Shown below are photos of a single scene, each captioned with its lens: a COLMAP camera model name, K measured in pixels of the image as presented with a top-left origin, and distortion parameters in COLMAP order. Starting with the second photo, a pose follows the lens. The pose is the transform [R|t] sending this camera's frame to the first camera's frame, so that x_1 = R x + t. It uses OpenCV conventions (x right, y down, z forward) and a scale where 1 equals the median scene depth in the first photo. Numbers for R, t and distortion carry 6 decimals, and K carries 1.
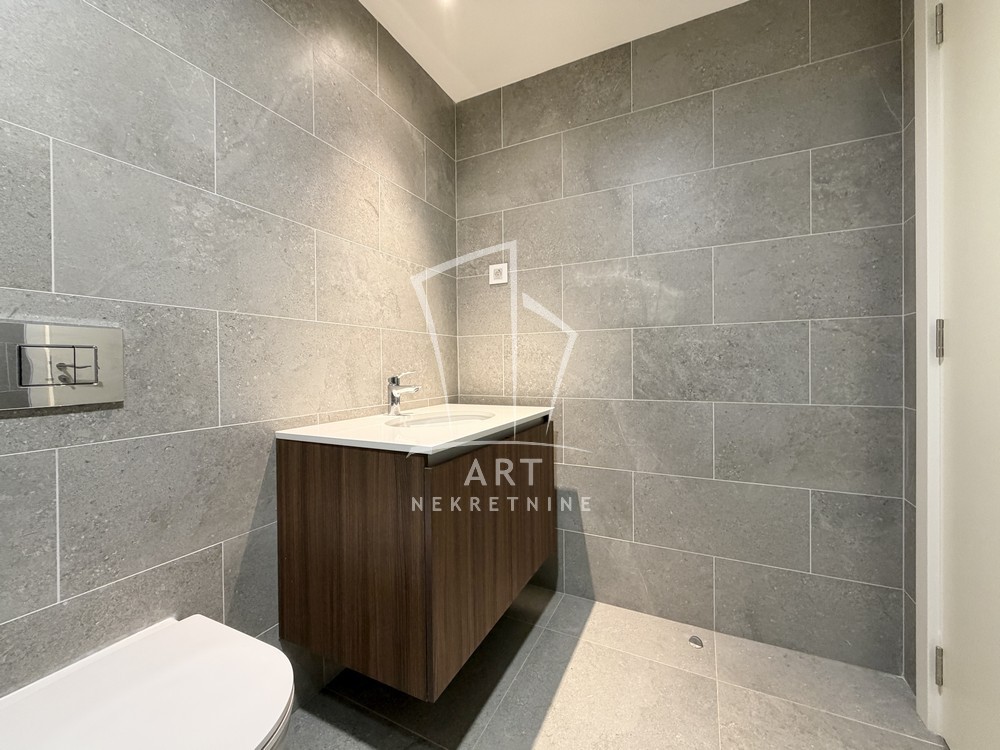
lens RADIAL K [[400.8, 0, 501.7], [0, 400.8, 370.9], [0, 0, 1]] dist [-0.001993, 0.000048]
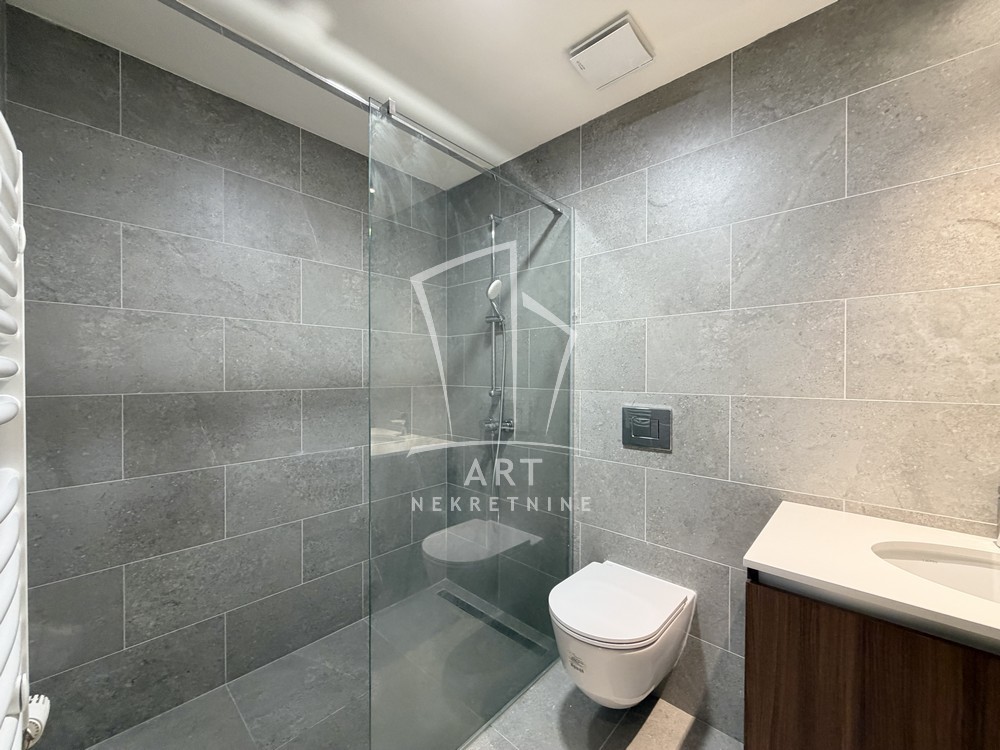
lens RADIAL K [[400.8, 0, 501.7], [0, 400.8, 370.9], [0, 0, 1]] dist [-0.001993, 0.000048]
pose [[-0.282671, 0.016799, -0.959070, 0.743789], [-0.009750, 0.999745, 0.020385, -0.233735], [0.959167, 0.015113, -0.282435, 0.590001]]
